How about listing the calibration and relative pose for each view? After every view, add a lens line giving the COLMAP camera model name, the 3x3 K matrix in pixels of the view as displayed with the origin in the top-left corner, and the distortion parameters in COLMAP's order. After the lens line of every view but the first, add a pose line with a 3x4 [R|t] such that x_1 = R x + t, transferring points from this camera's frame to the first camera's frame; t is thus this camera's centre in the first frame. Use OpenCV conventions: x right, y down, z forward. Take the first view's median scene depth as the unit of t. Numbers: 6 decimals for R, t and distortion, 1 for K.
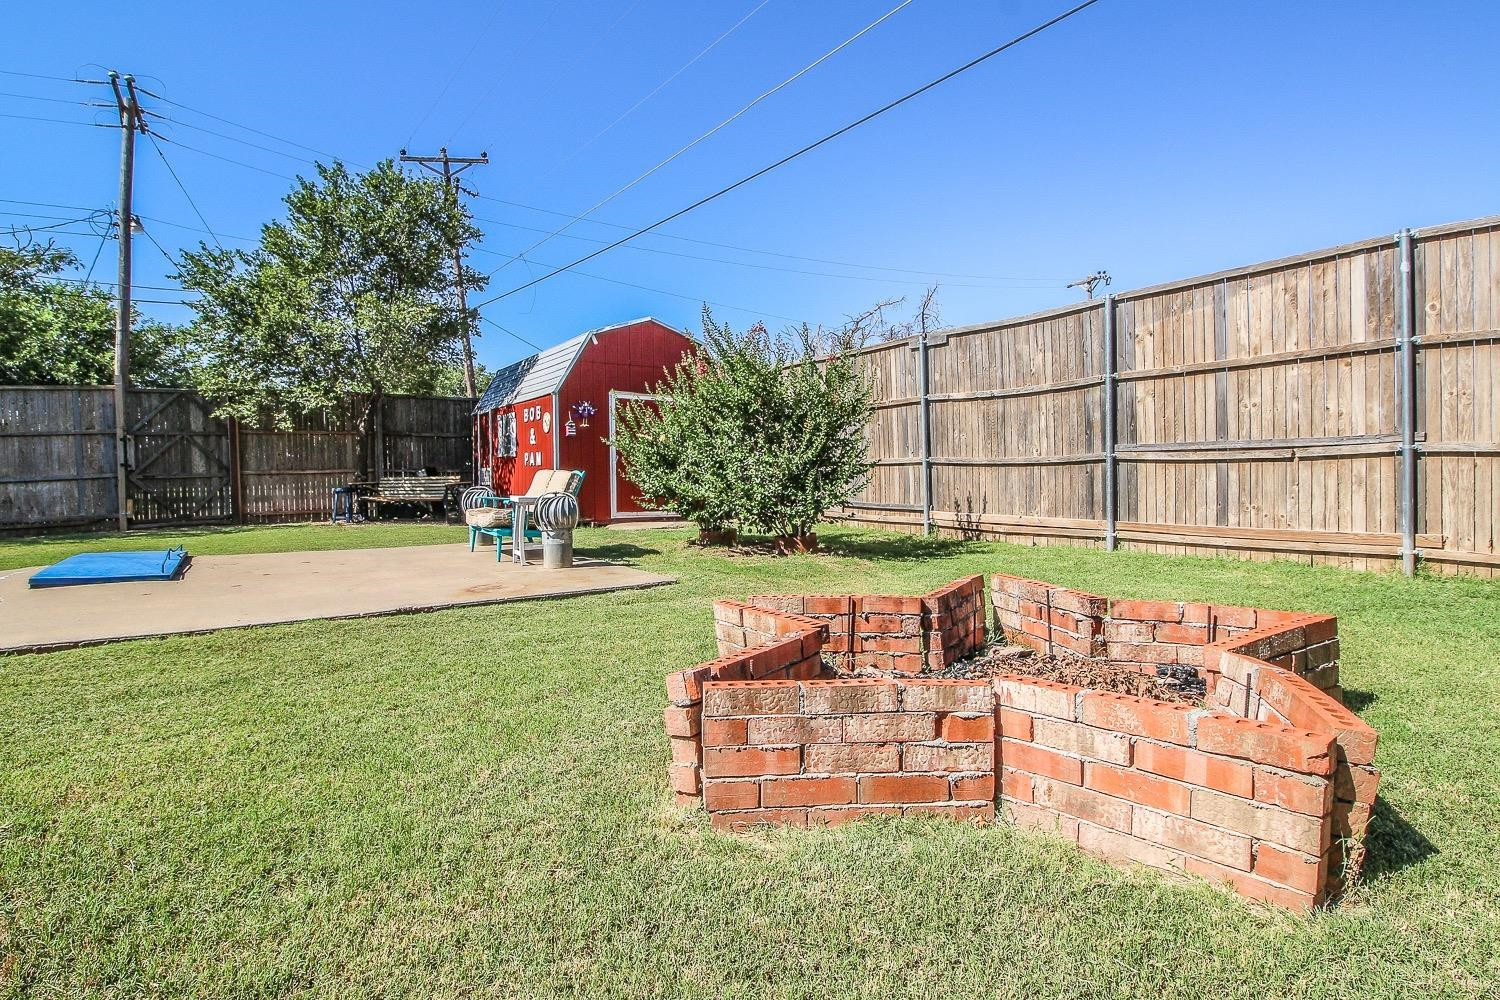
lens RADIAL K [[799.4, 0, 756.2], [0, 799.4, 486.5], [0, 0, 1]] dist [-0.001251, -0.006985]
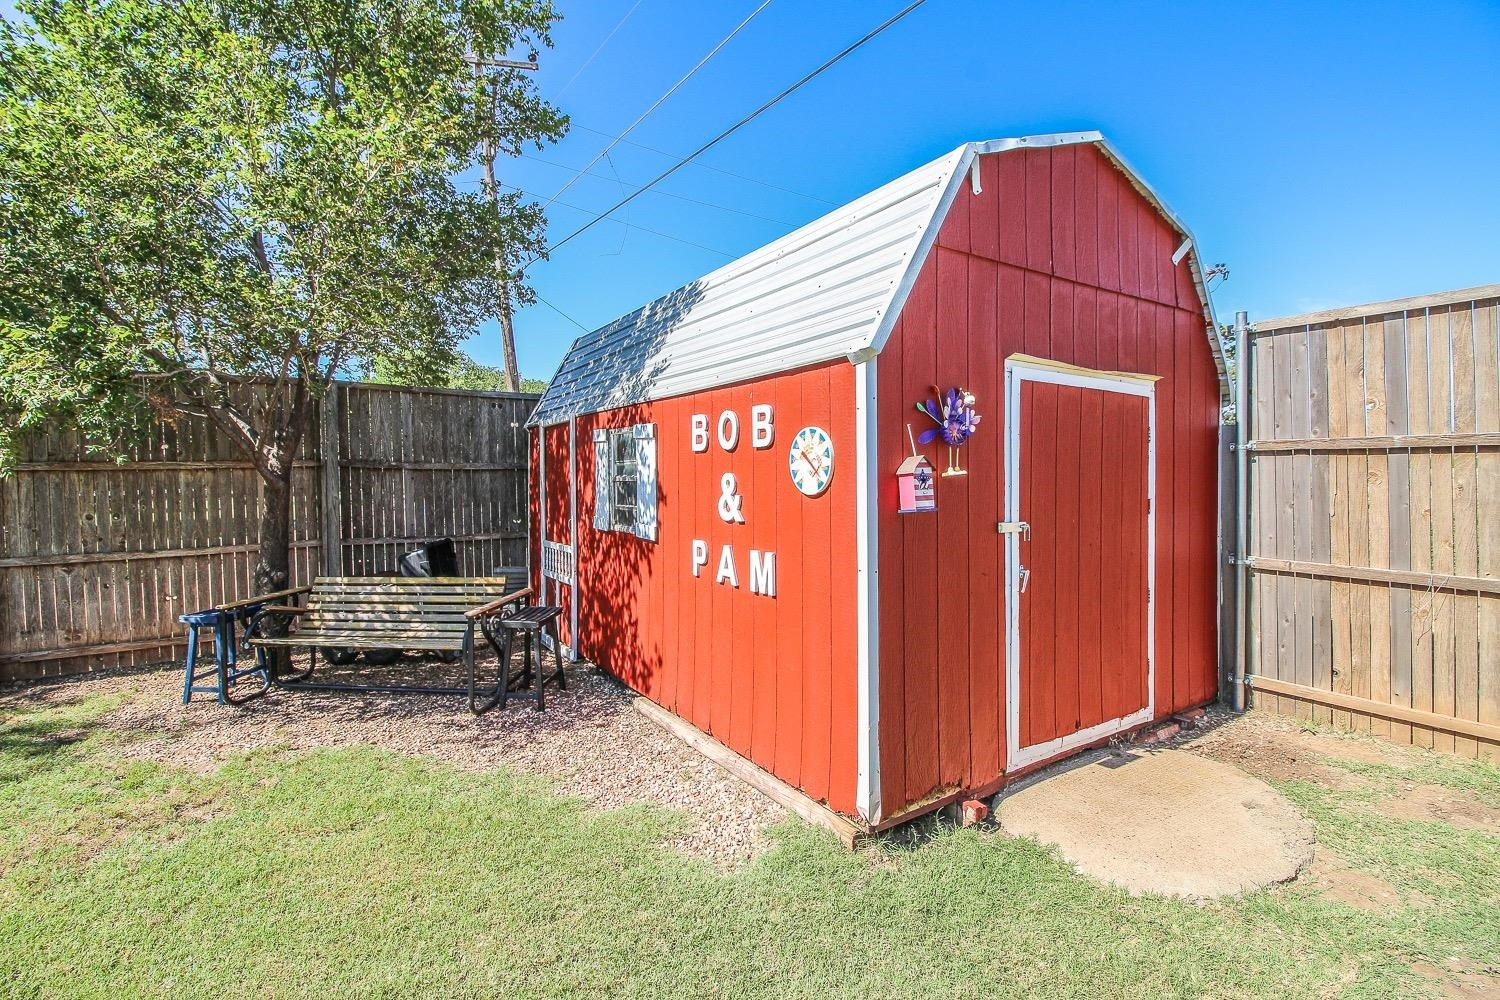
lens RADIAL K [[730.6, 0, 750.7], [0, 730.6, 491.5], [0, 0, 1]] dist [-0.011549, 0.000697]
pose [[0.999912, 0.005592, -0.012002, -0.239560], [-0.005530, 0.999971, 0.005205, -0.059580], [0.012030, -0.005138, 0.999914, 0.623588]]
